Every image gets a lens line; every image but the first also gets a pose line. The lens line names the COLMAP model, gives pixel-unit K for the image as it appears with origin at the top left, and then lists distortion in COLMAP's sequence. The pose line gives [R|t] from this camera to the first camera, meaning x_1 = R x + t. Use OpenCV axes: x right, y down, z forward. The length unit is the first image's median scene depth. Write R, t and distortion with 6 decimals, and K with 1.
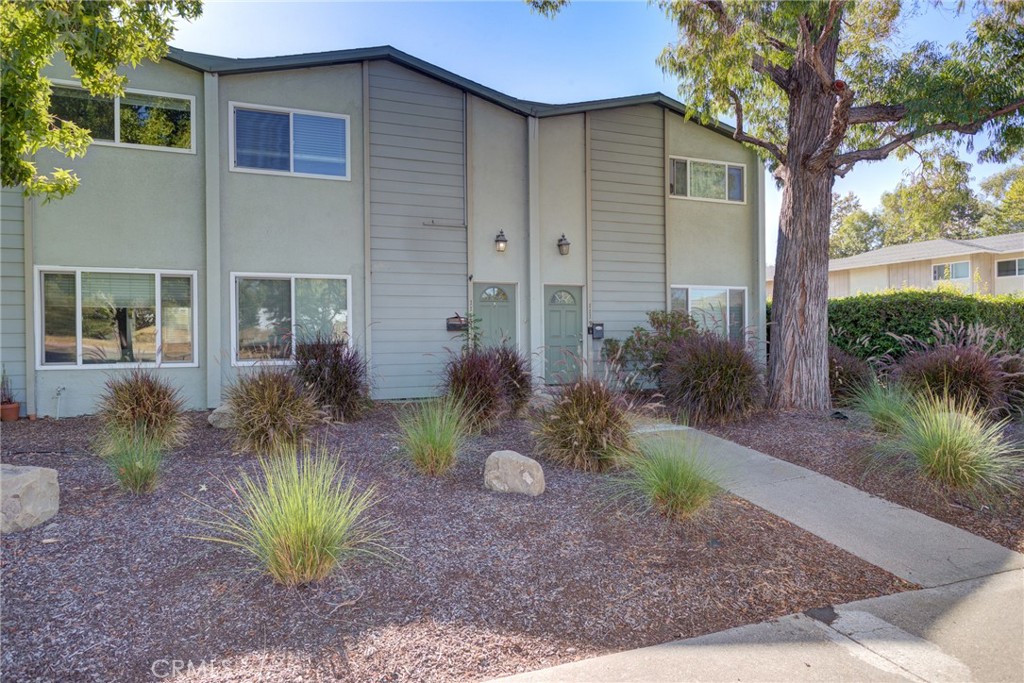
lens RADIAL K [[587.5, 0, 511.4], [0, 587.5, 341.2], [0, 0, 1]] dist [-0.010406, 0.002041]
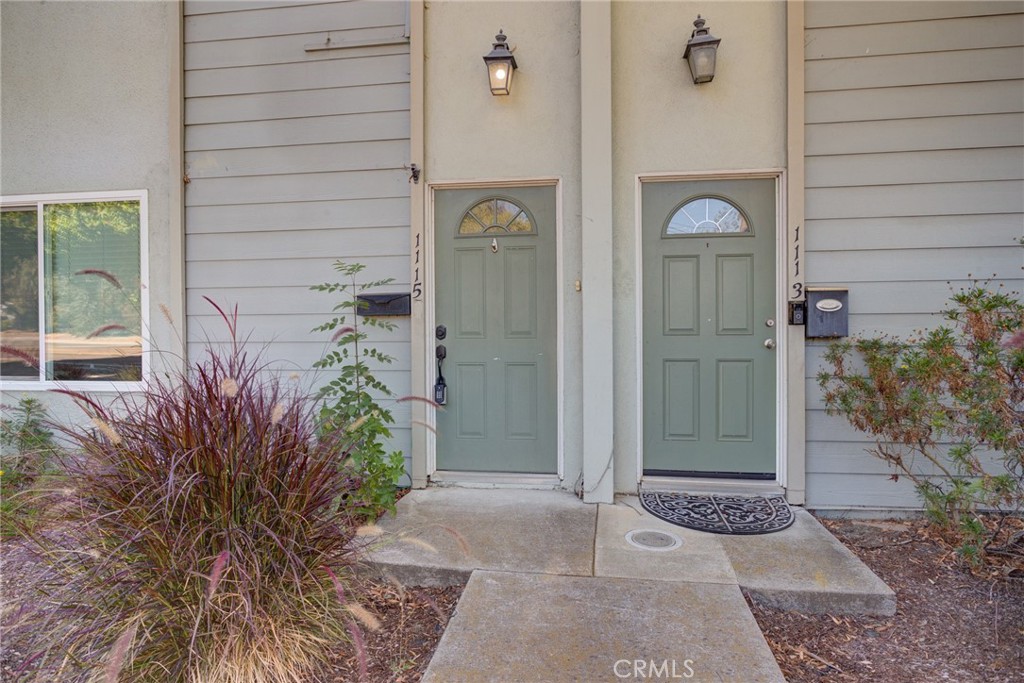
lens RADIAL K [[587.5, 0, 513.6], [0, 587.5, 340.5], [0, 0, 1]] dist [-0.010406, 0.002041]
pose [[0.875687, 0.010440, -0.482766, 0.178508], [-0.006391, 0.999929, 0.010030, -0.006397], [0.482836, -0.005698, 0.875692, 0.759202]]
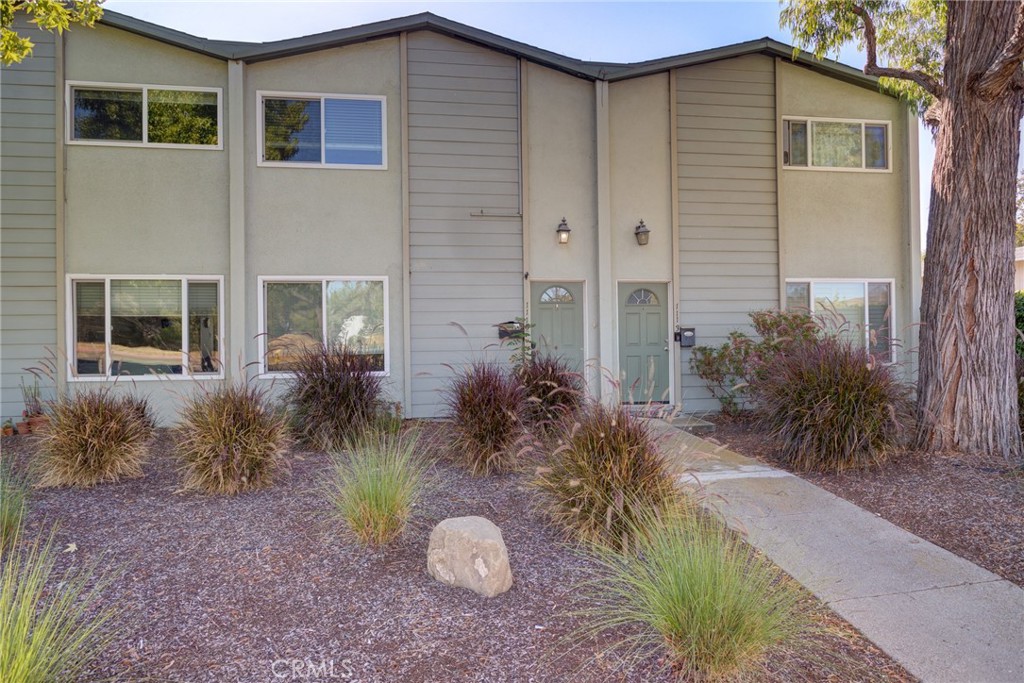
lens RADIAL K [[587.5, 0, 508.8], [0, 587.5, 341.5], [0, 0, 1]] dist [-0.010406, 0.002041]
pose [[0.975796, -0.004476, -0.218637, 0.098036], [0.002570, 0.999956, -0.009003, -0.005594], [0.218668, 0.008223, 0.975765, 0.180127]]
